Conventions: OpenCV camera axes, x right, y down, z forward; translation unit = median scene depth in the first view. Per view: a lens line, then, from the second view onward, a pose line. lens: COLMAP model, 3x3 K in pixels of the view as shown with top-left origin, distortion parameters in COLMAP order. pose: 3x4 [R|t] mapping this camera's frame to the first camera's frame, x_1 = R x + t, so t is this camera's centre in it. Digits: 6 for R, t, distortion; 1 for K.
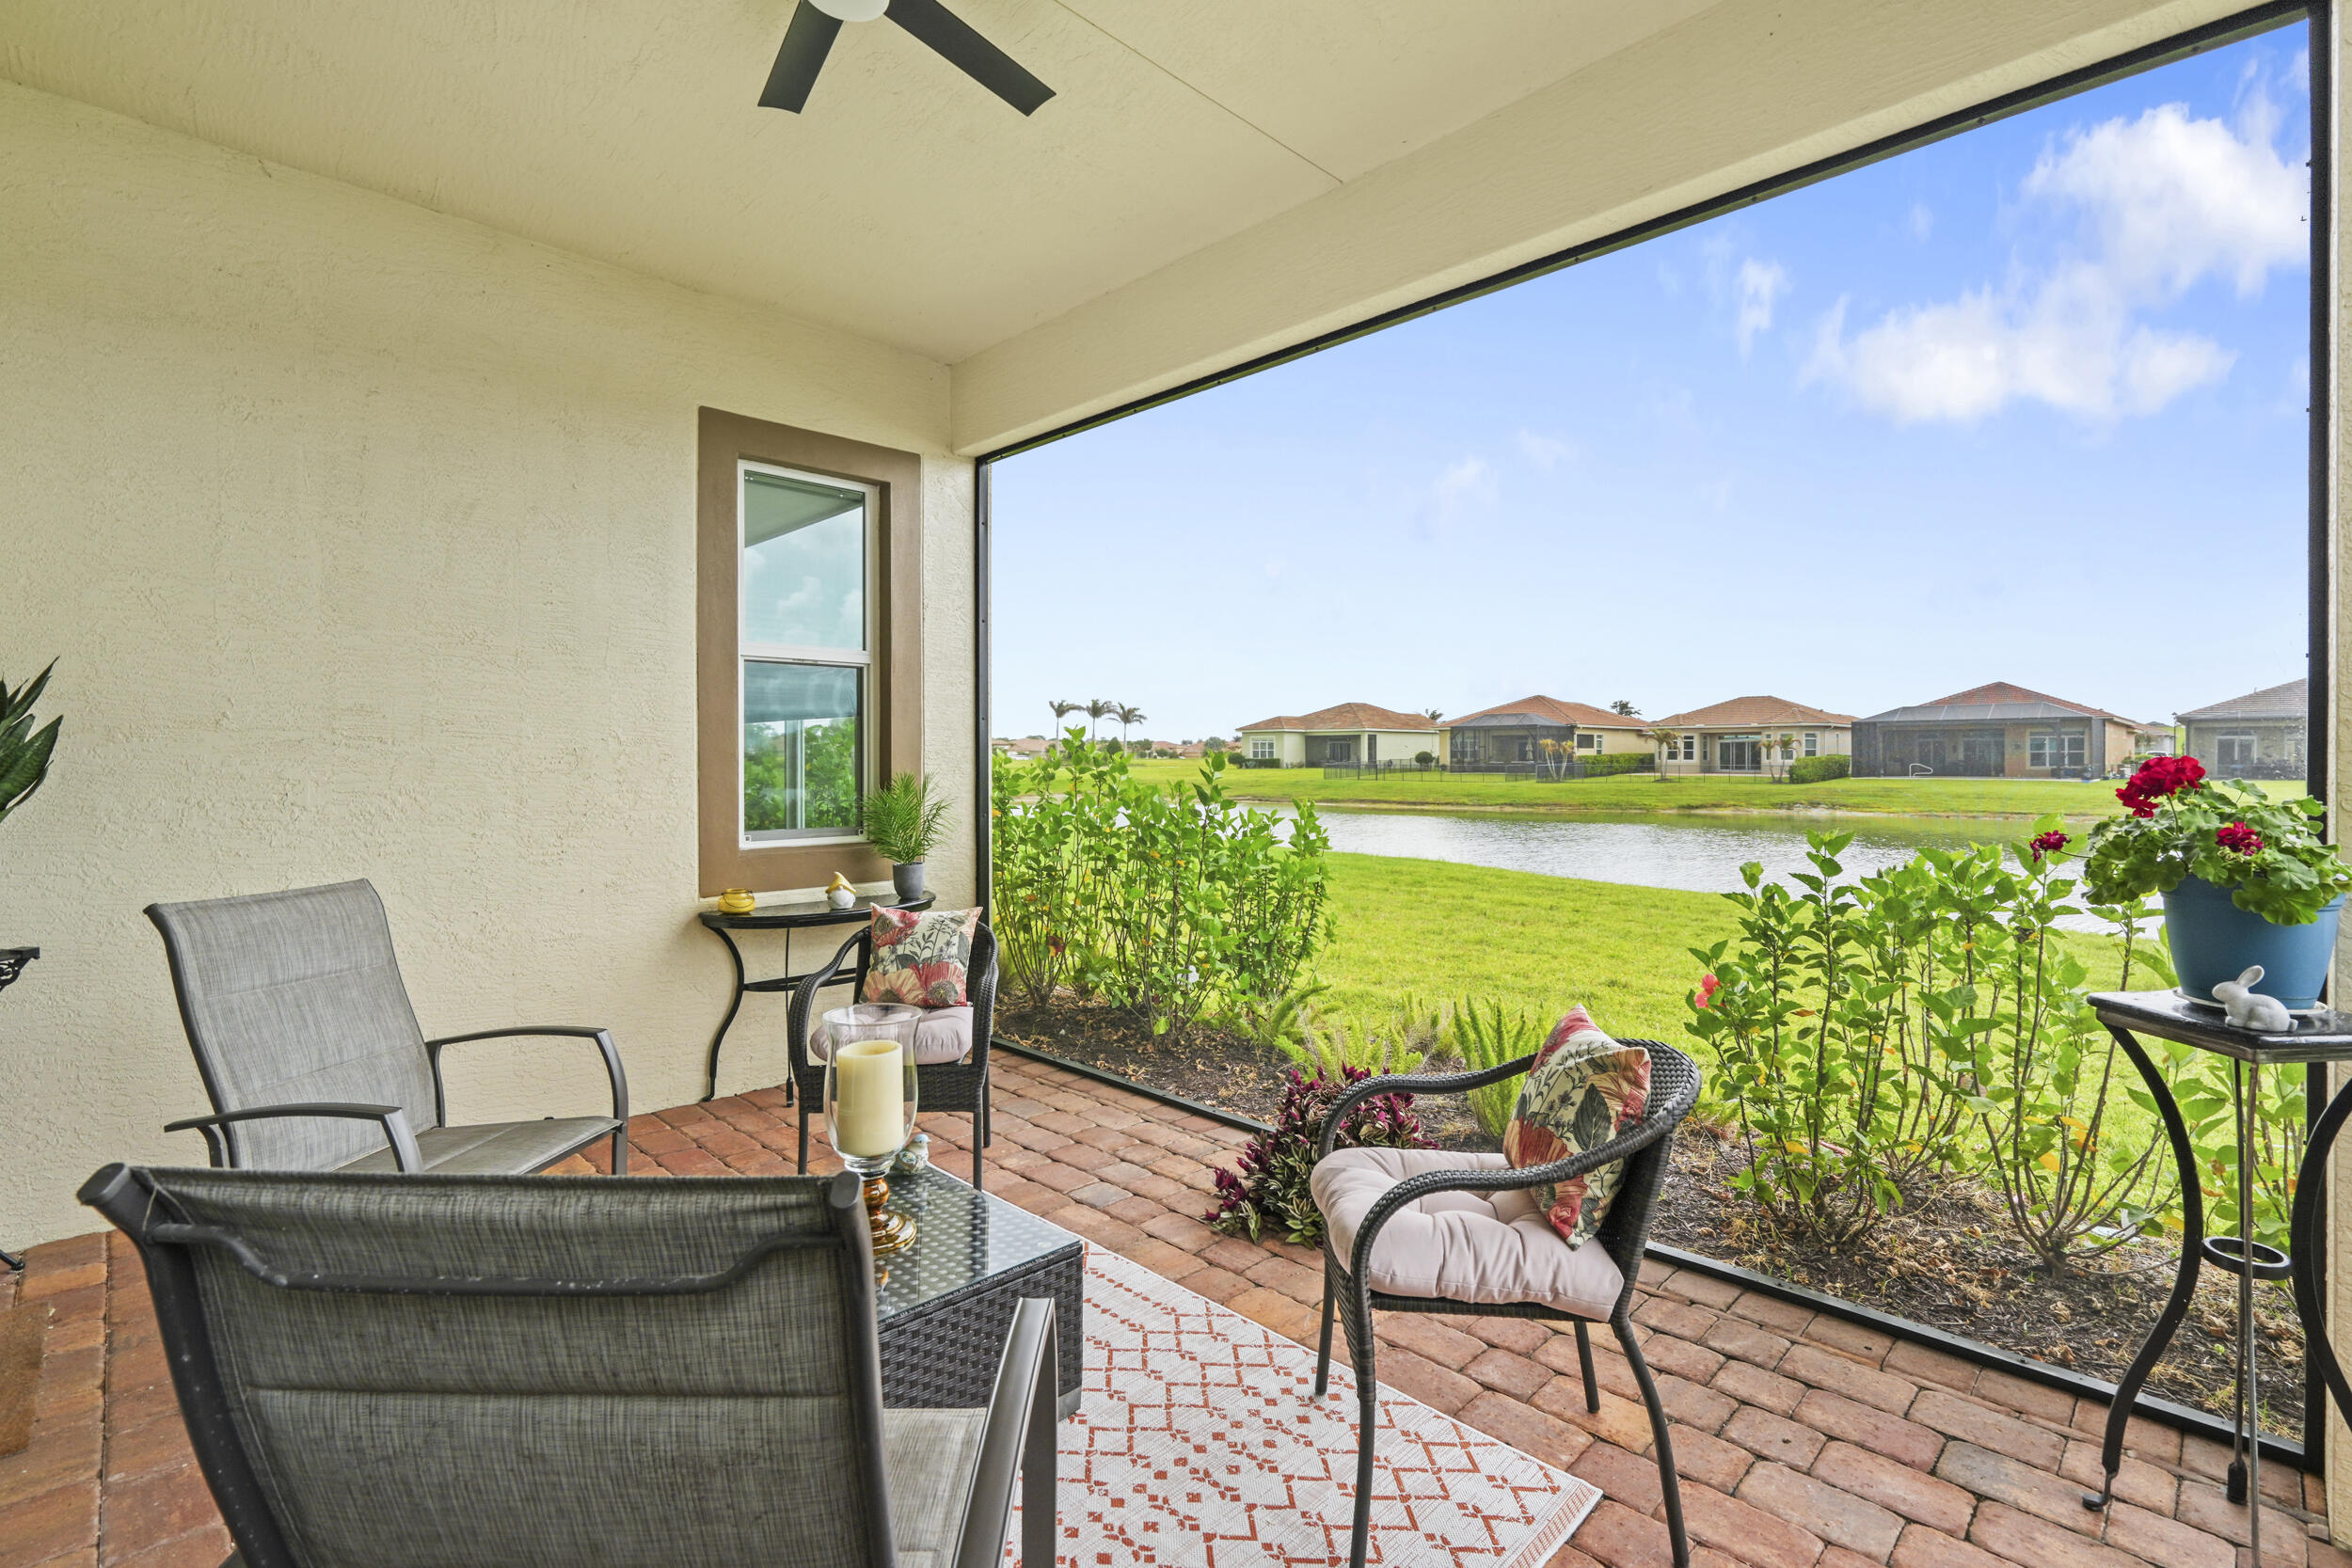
lens RADIAL K [[1045.0, 0, 1240.5], [0, 1045.0, 760.3], [0, 0, 1]] dist [-0.002104, -0.000163]
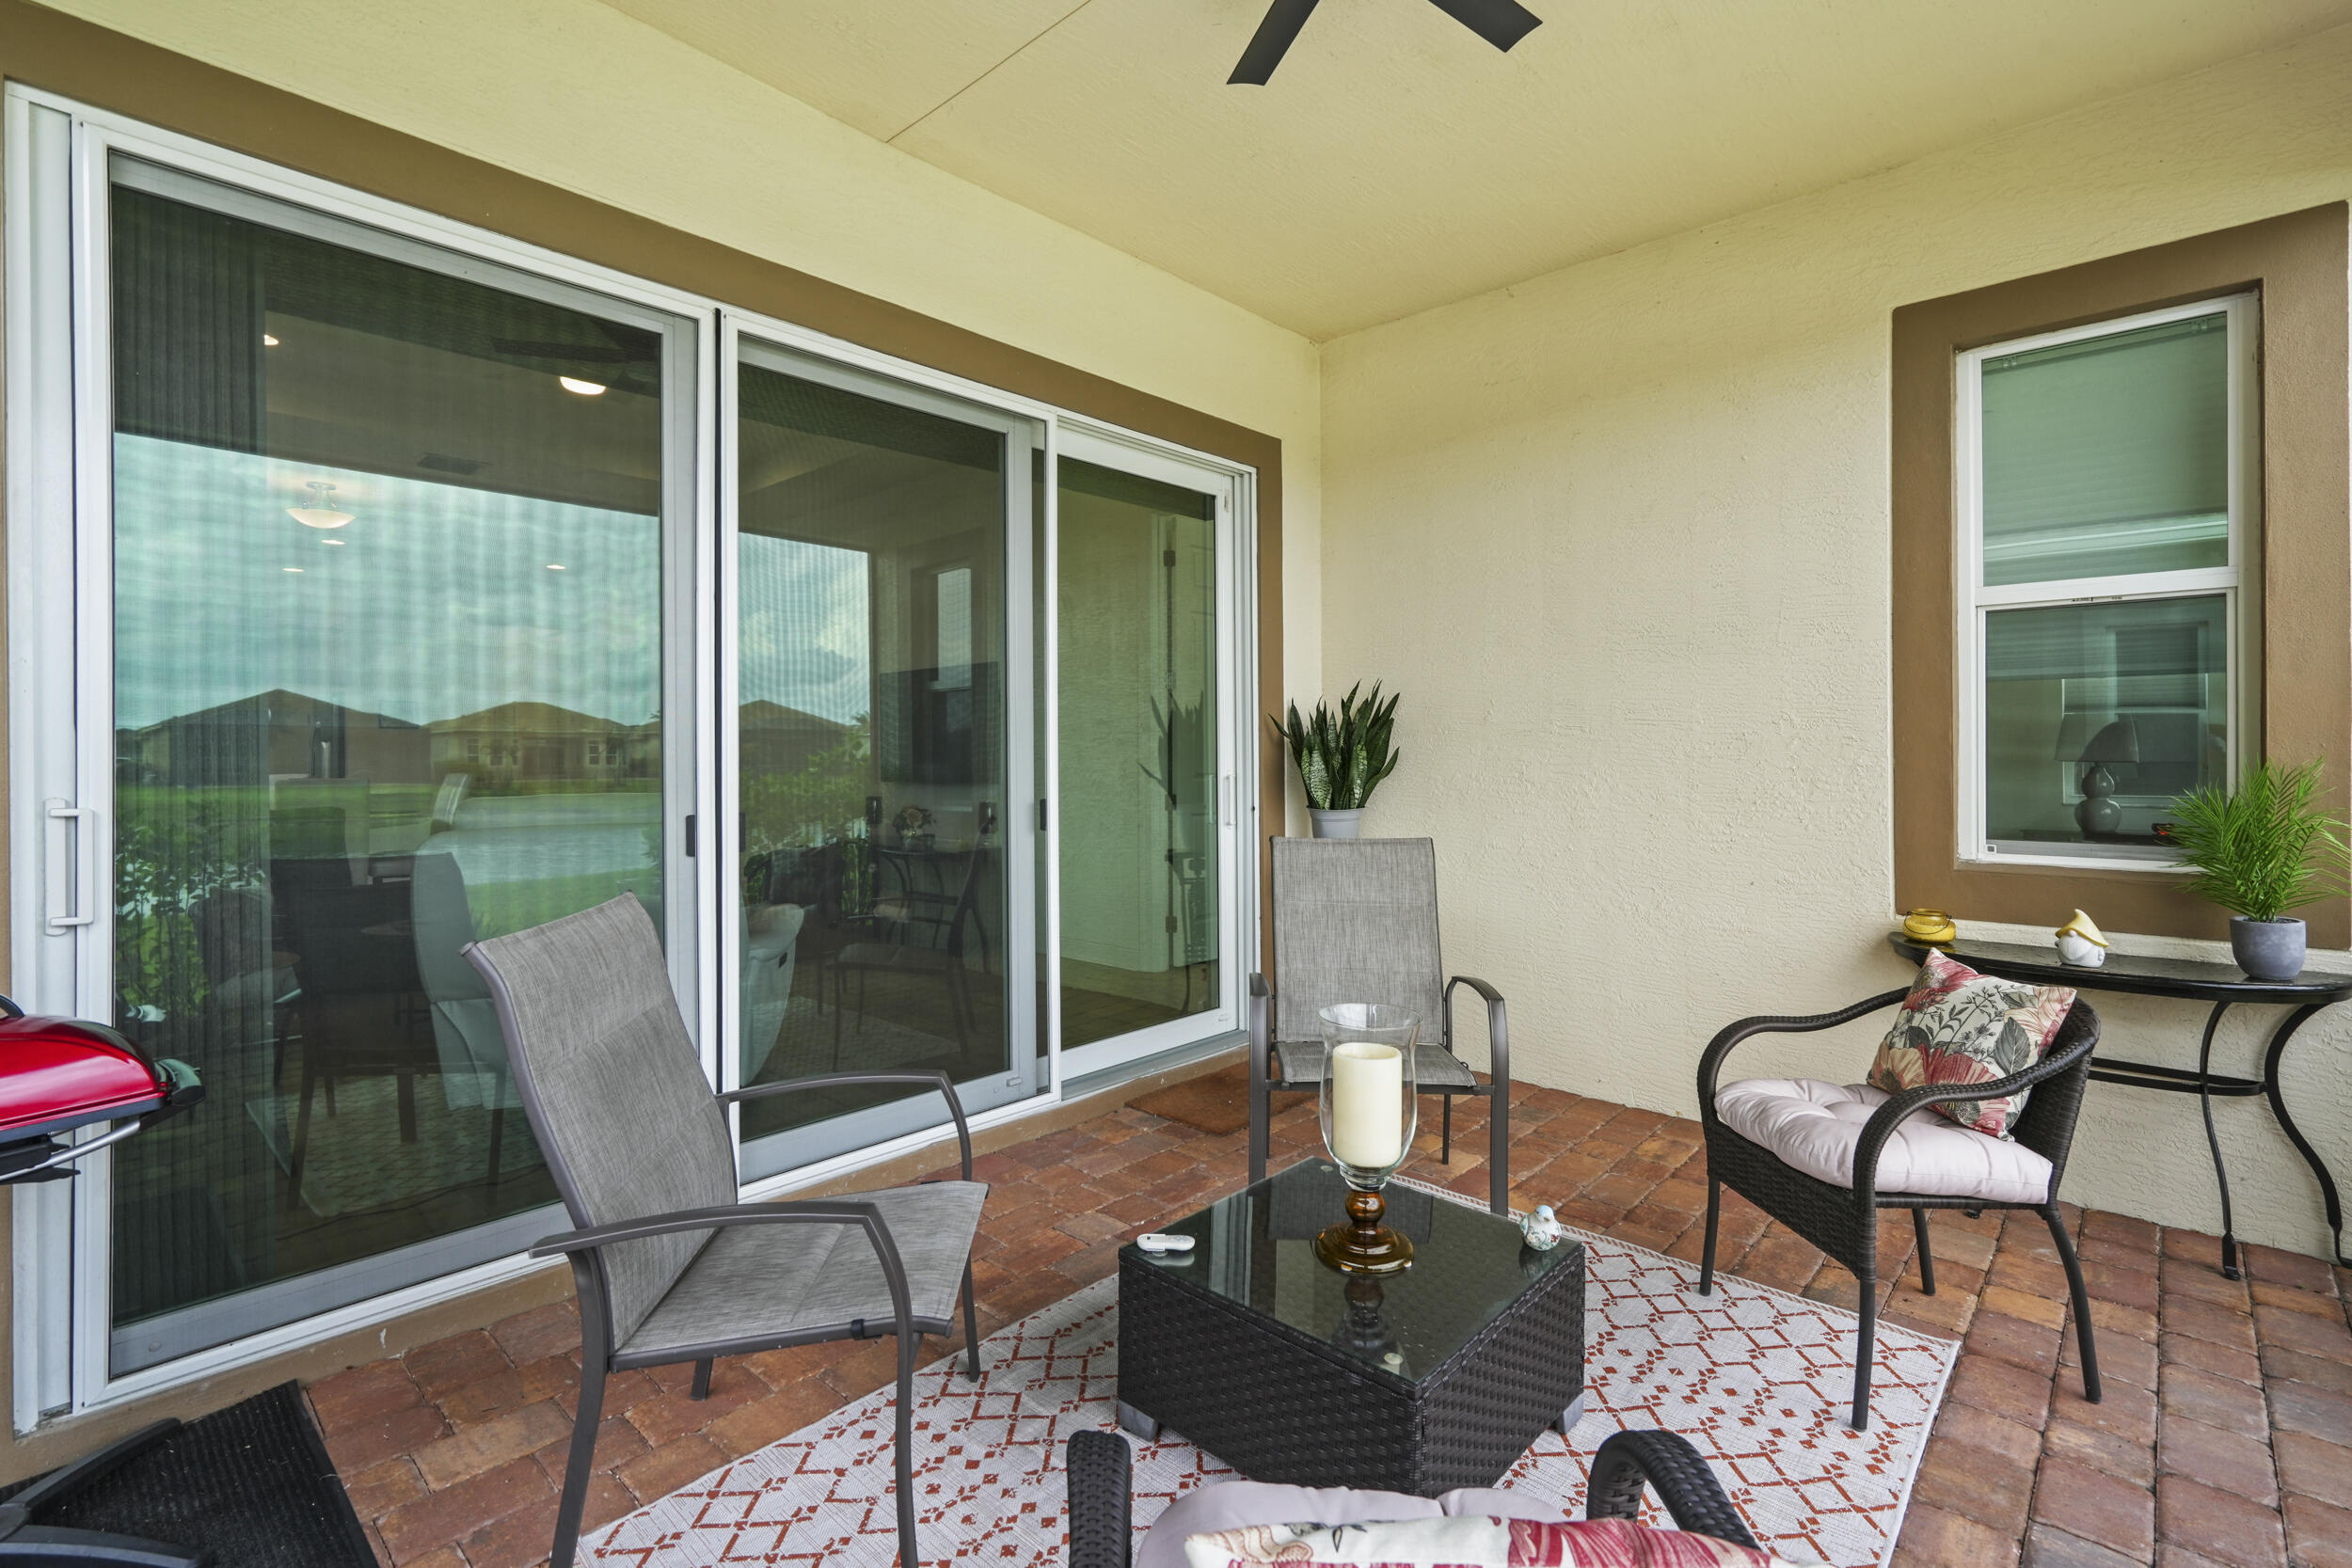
lens RADIAL K [[1087.5, 0, 1175.8], [0, 1087.5, 751.8], [0, 0, 1]] dist [0.003890, 0.000293]
pose [[0.020475, 0.001037, -0.999790, 0.378695], [0.001914, 0.999998, 0.001076, 0.003873], [0.999789, -0.001936, 0.020473, 0.499440]]
